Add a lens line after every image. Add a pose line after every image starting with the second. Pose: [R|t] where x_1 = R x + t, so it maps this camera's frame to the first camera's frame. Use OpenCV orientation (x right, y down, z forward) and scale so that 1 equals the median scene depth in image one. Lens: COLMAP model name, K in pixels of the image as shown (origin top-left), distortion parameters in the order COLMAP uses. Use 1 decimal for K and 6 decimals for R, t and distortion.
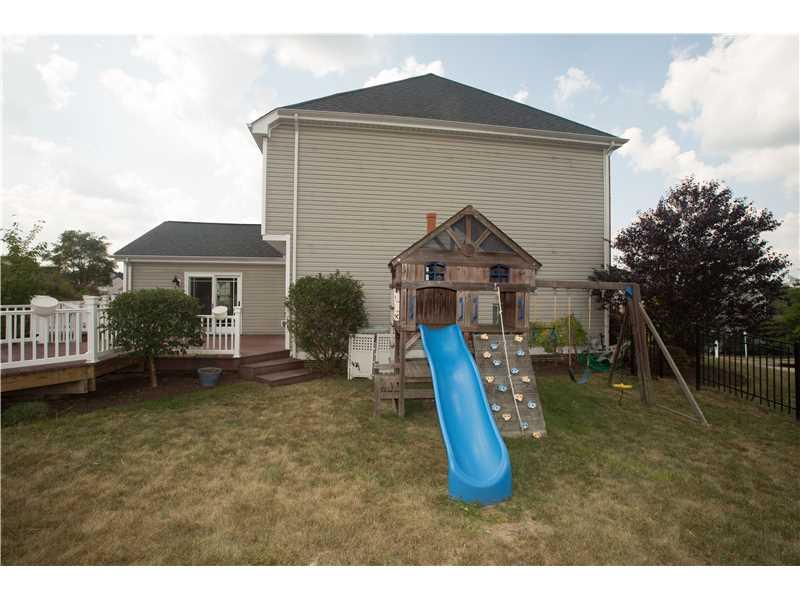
lens RADIAL K [[370.6, 0, 400.1], [0, 370.6, 296.0], [0, 0, 1]] dist [-0.006182, 0.000914]
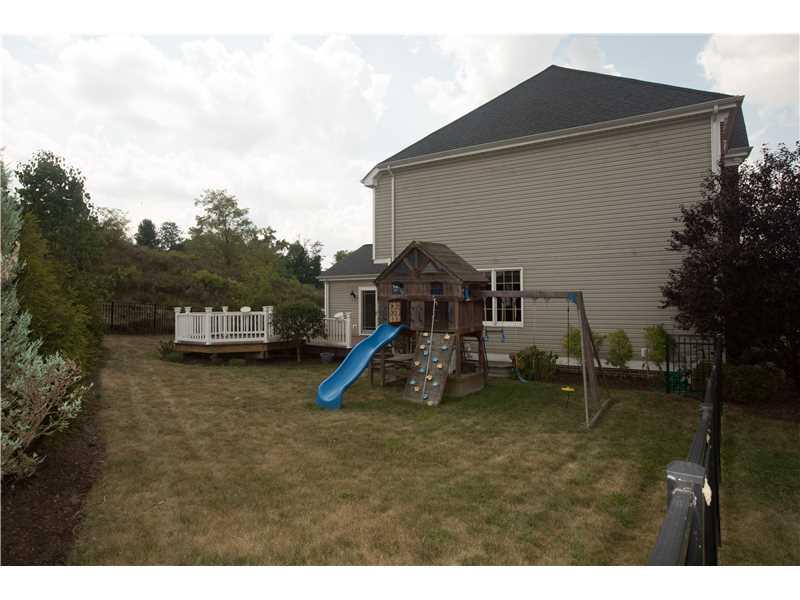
lens RADIAL K [[493.8, 0, 399.9], [0, 493.8, 302.1], [0, 0, 1]] dist [0.004572, 0.000126]
pose [[0.752126, -0.010333, -0.658939, 1.022347], [0.009857, 0.999942, -0.004428, -0.003268], [0.658946, -0.003165, 0.752184, -0.327786]]
